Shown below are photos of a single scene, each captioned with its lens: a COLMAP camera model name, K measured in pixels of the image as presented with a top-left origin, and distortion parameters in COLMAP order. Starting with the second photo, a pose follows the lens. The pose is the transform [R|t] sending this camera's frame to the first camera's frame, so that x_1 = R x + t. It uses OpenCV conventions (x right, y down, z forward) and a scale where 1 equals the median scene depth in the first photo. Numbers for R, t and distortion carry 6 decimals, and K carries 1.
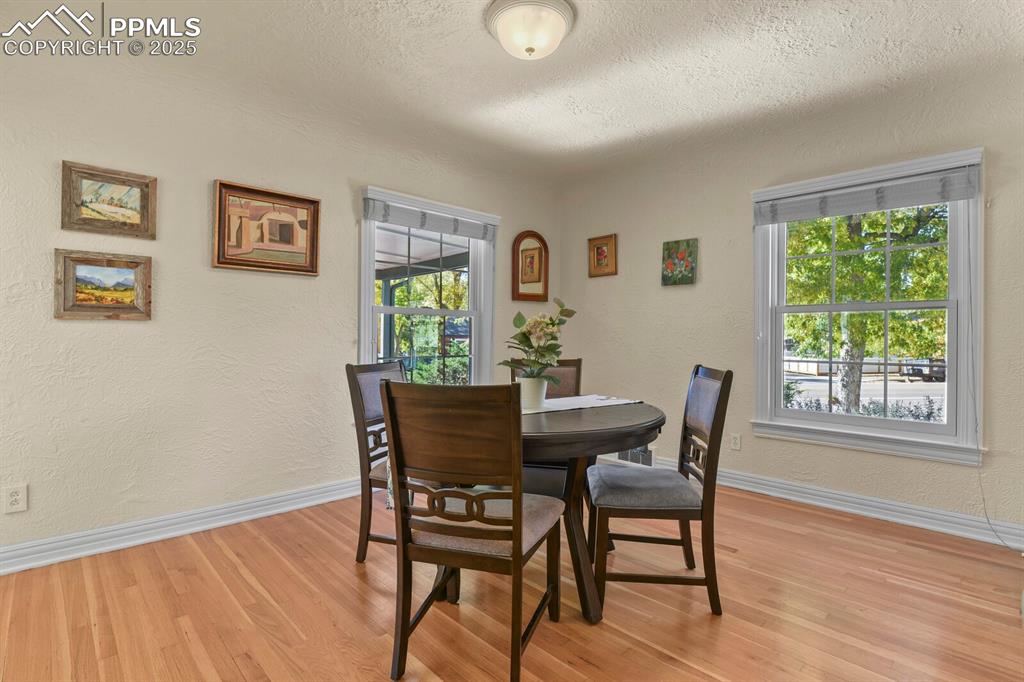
lens RADIAL K [[507.8, 0, 514.4], [0, 507.8, 339.2], [0, 0, 1]] dist [-0.002337, -0.000677]
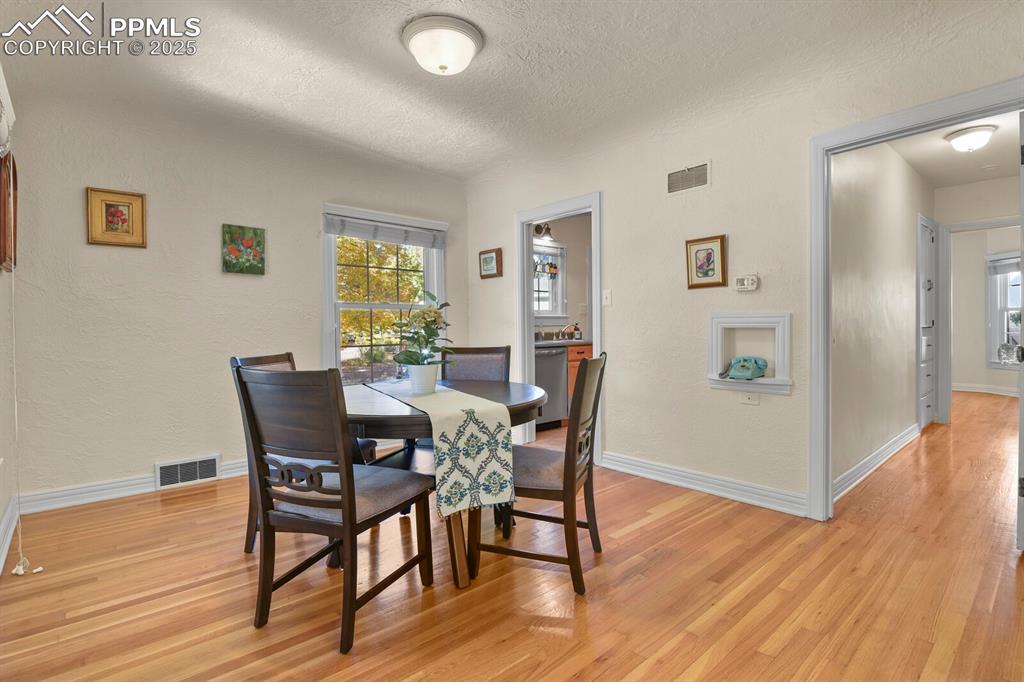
lens RADIAL K [[507.8, 0, 514.4], [0, 507.8, 339.2], [0, 0, 1]] dist [-0.002337, -0.000677]
pose [[0.017892, -0.033638, 0.999274, -0.612280], [0.005894, 0.999420, 0.033538, -0.014102], [-0.999823, 0.005290, 0.018080, 0.481587]]
